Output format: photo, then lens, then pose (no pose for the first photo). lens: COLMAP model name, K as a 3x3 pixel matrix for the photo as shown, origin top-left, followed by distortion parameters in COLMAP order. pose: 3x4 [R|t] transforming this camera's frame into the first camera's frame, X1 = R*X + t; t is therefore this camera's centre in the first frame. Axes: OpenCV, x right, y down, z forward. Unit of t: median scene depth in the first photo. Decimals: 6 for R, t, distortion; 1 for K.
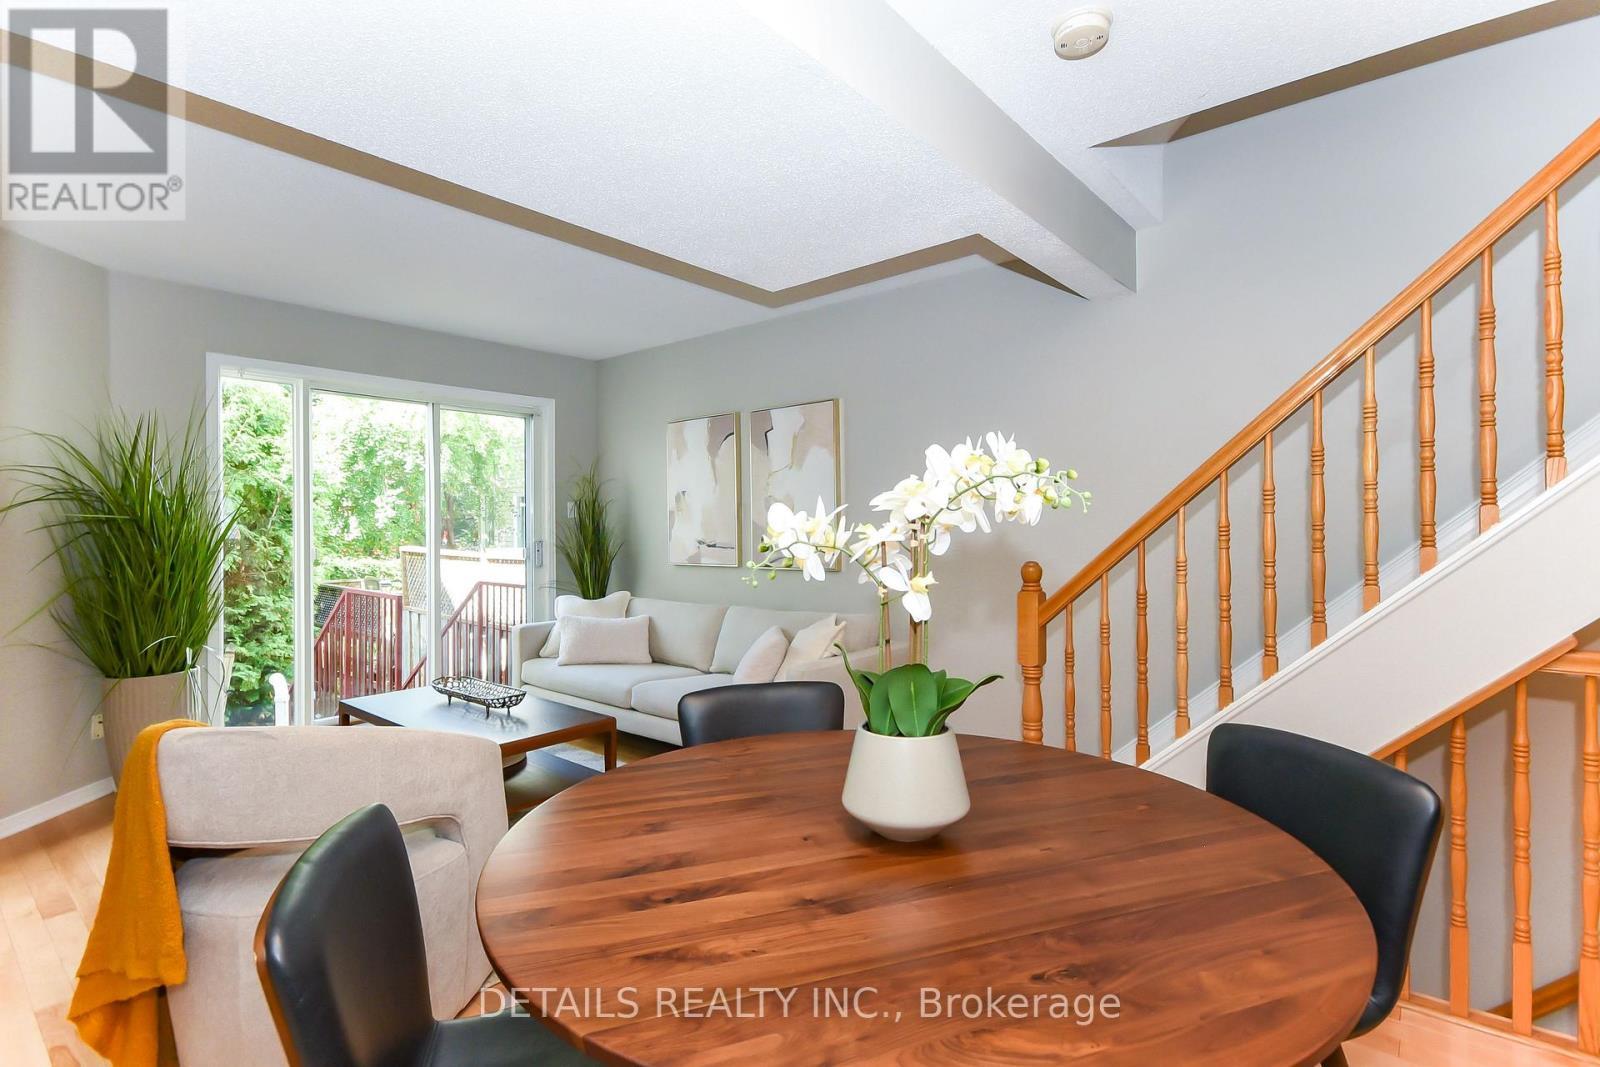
lens RADIAL K [[816.5, 0, 802.1], [0, 816.5, 524.8], [0, 0, 1]] dist [0.028170, -0.000316]
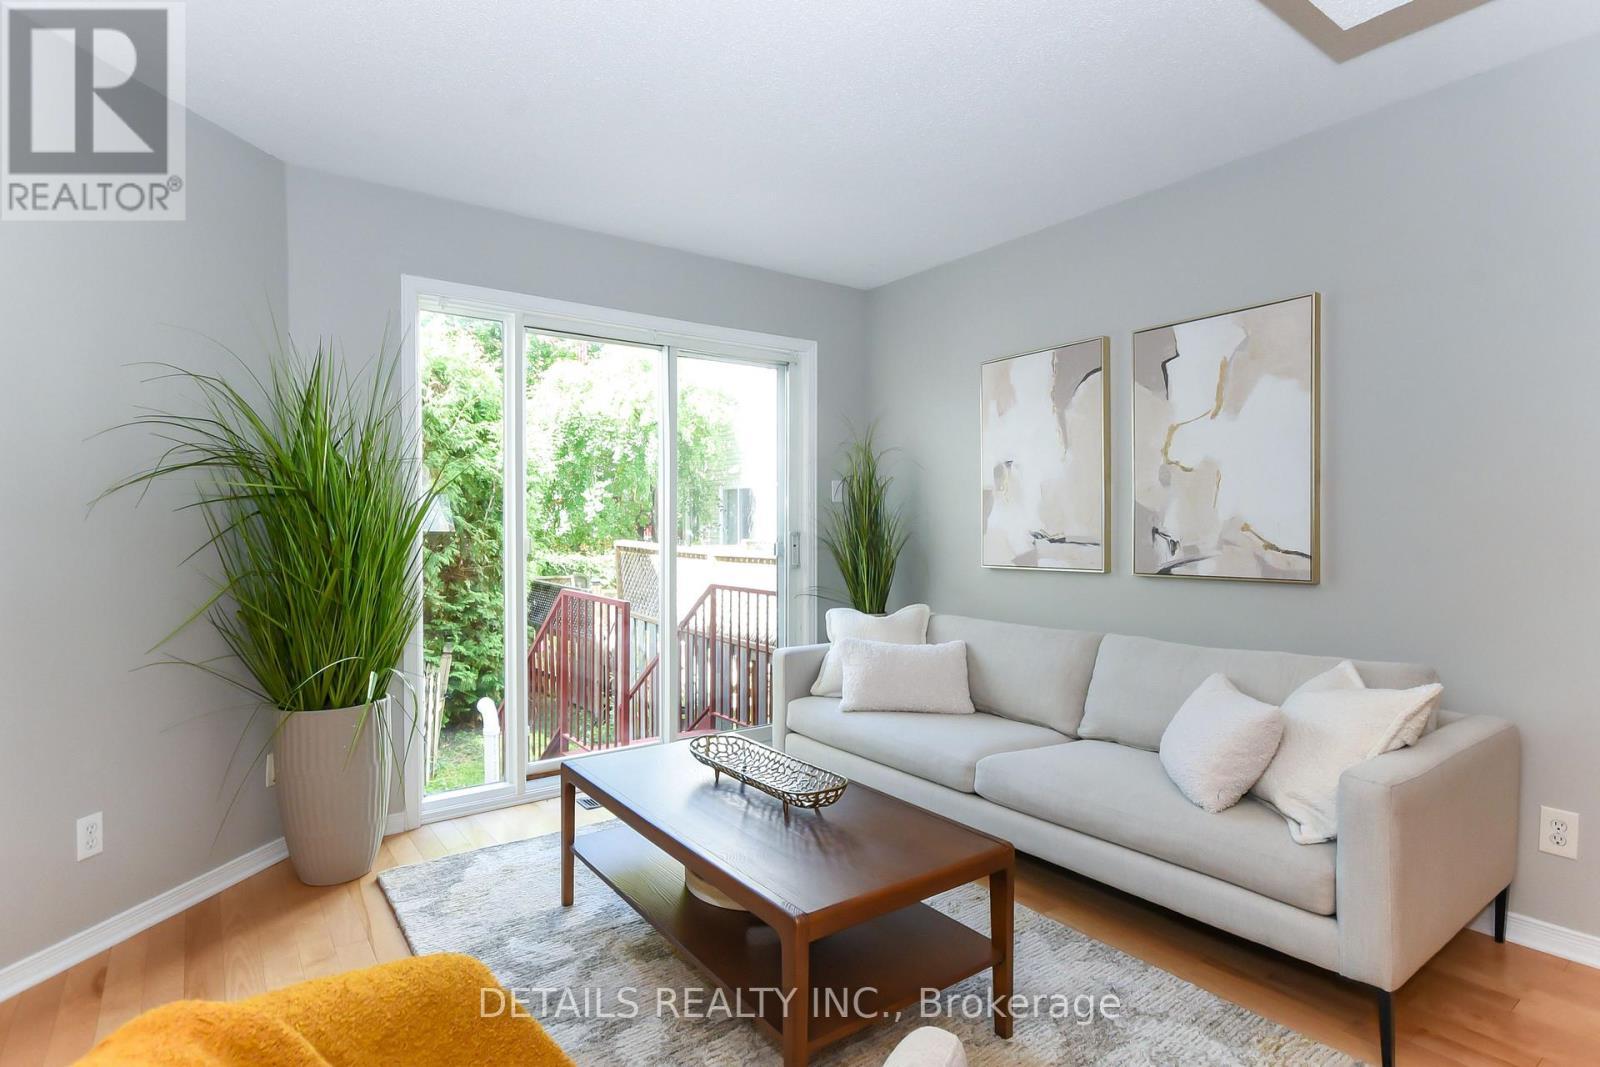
lens RADIAL K [[824.1, 0, 800.0], [0, 824.1, 533.5], [0, 0, 1]] dist [-0.031122, 0.000331]
pose [[0.977065, 0.007442, -0.212810, -0.127634], [-0.005413, 0.999934, 0.010116, 0.010430], [0.212871, -0.008732, 0.977041, 0.217398]]
